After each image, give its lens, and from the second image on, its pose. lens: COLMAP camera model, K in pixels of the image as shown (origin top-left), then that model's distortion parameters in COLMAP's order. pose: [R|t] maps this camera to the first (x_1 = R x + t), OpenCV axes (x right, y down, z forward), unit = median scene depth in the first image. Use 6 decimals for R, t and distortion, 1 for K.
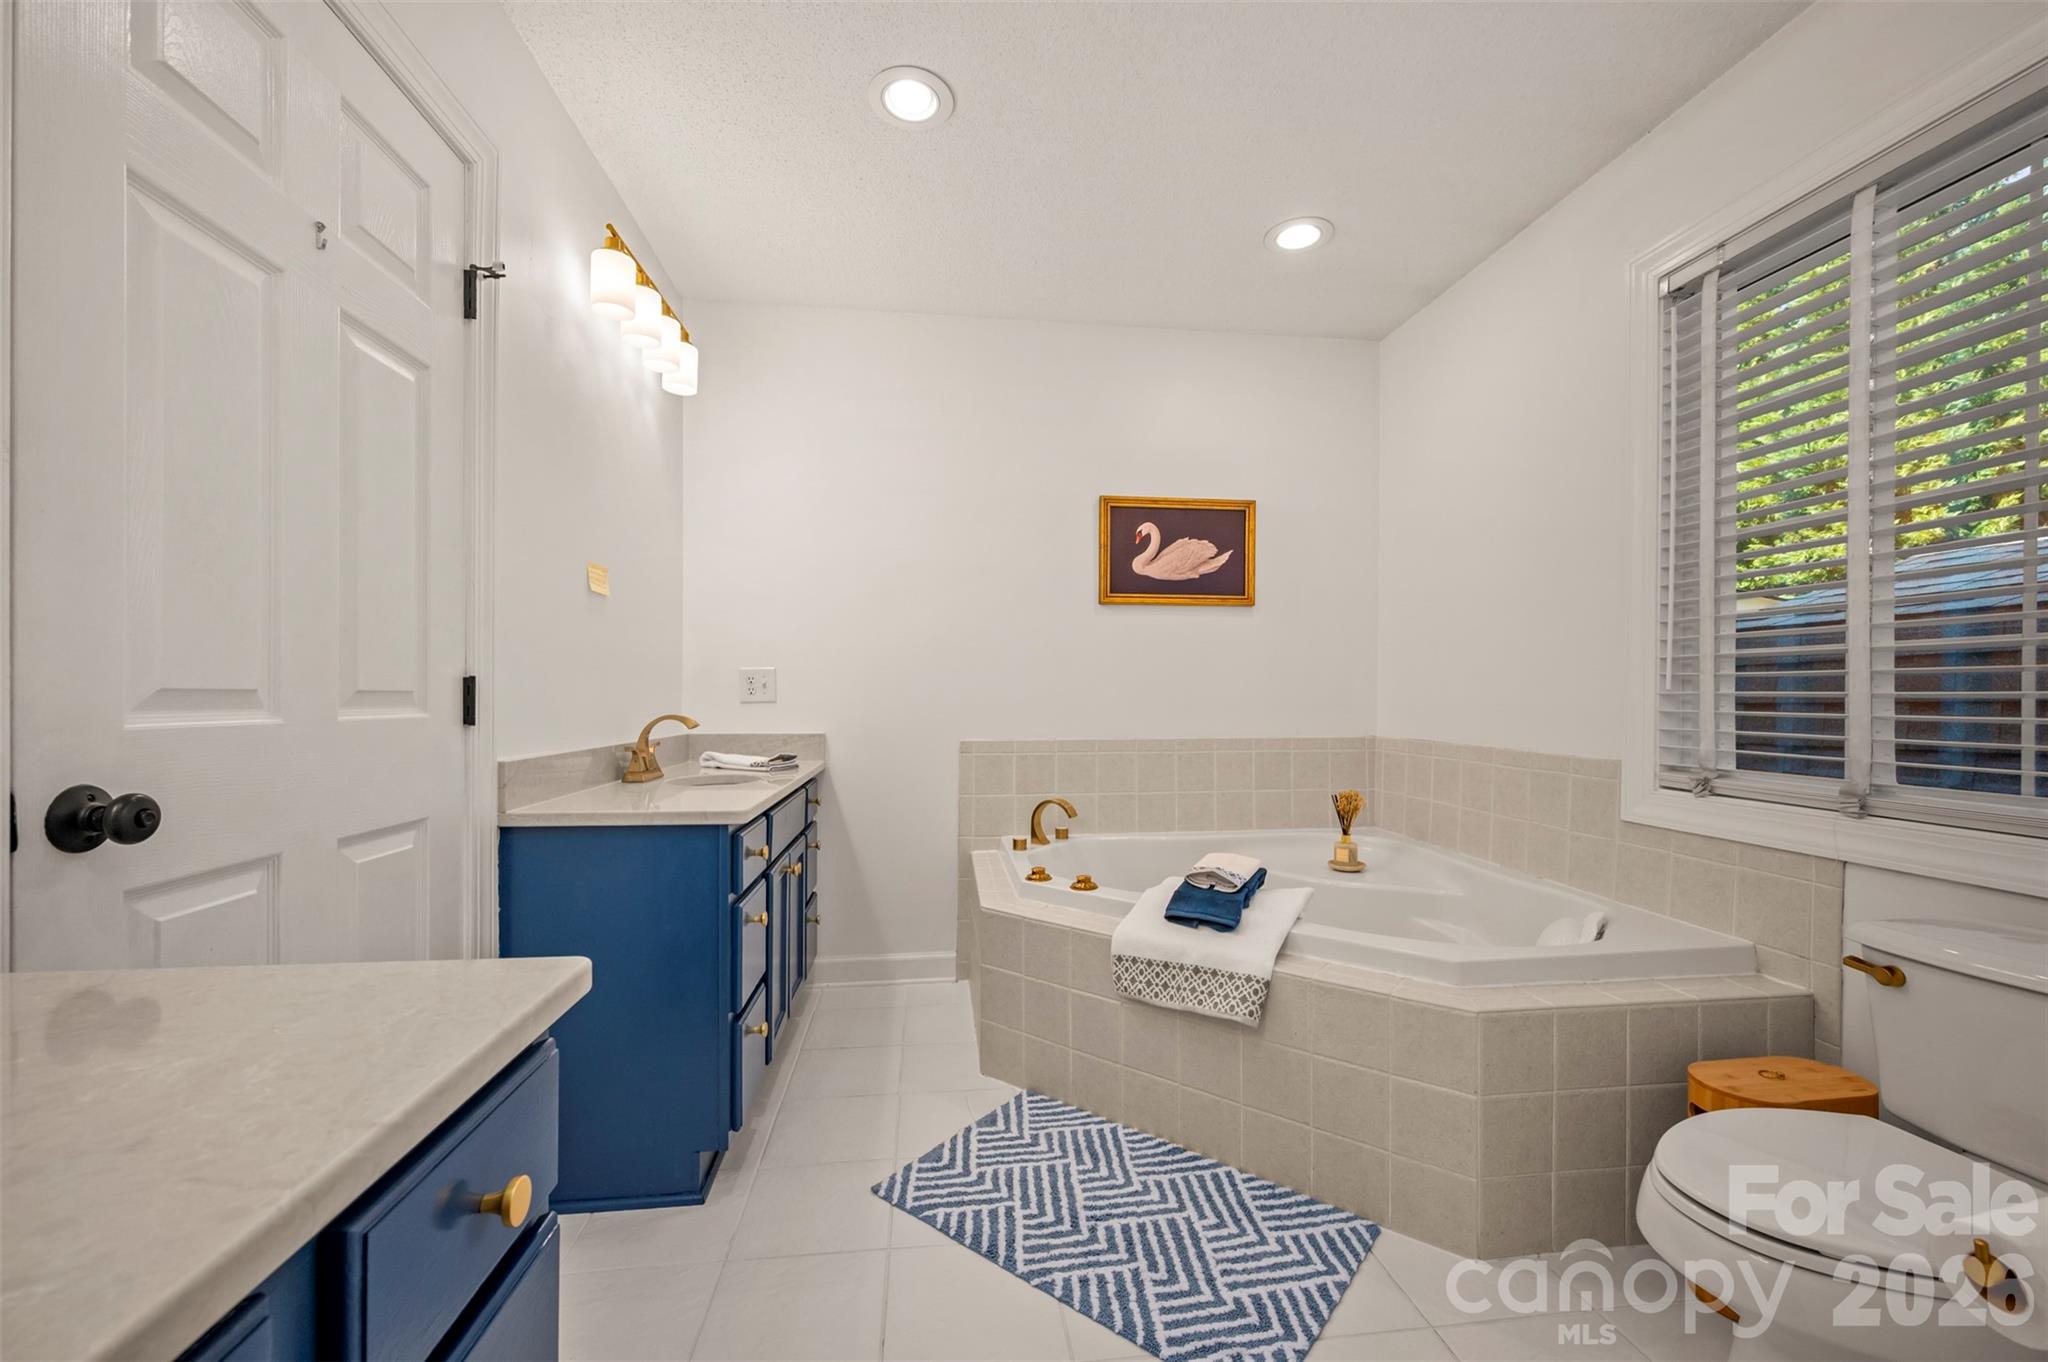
lens RADIAL K [[809.3, 0, 1030.0], [0, 809.3, 681.6], [0, 0, 1]] dist [0.001297, -0.000013]
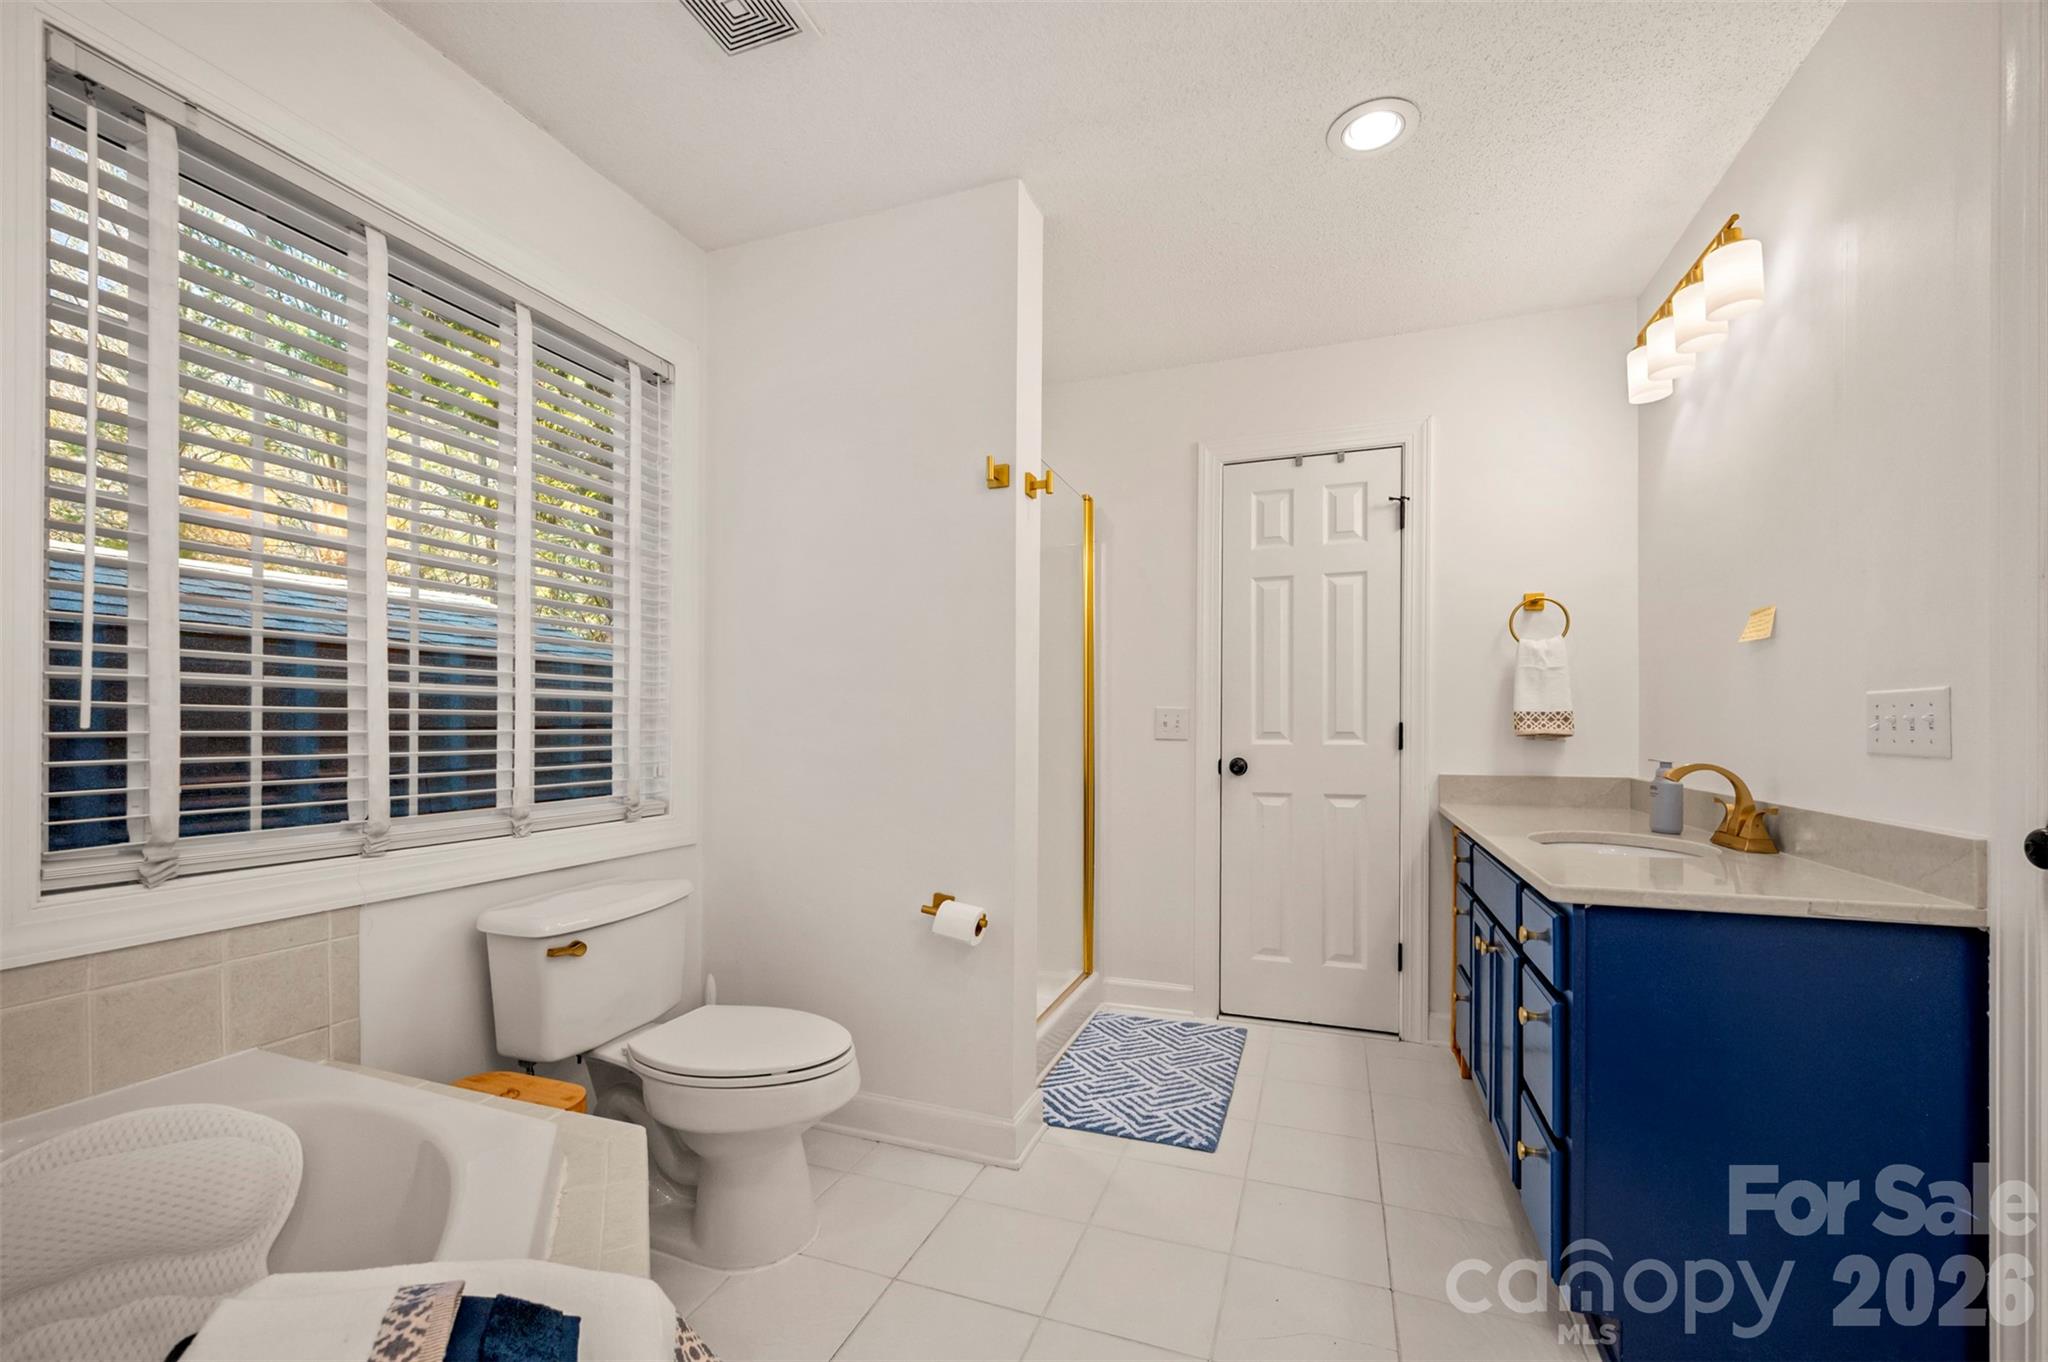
lens RADIAL K [[826.1, 0, 1025.5], [0, 826.1, 739.6], [0, 0, 1]] dist [0.000169, -0.000040]
pose [[-0.884001, -0.001729, 0.467482, -0.157582], [-0.001757, 0.999998, 0.000376, 0.021824], [-0.467482, -0.000489, -0.884002, 1.492939]]
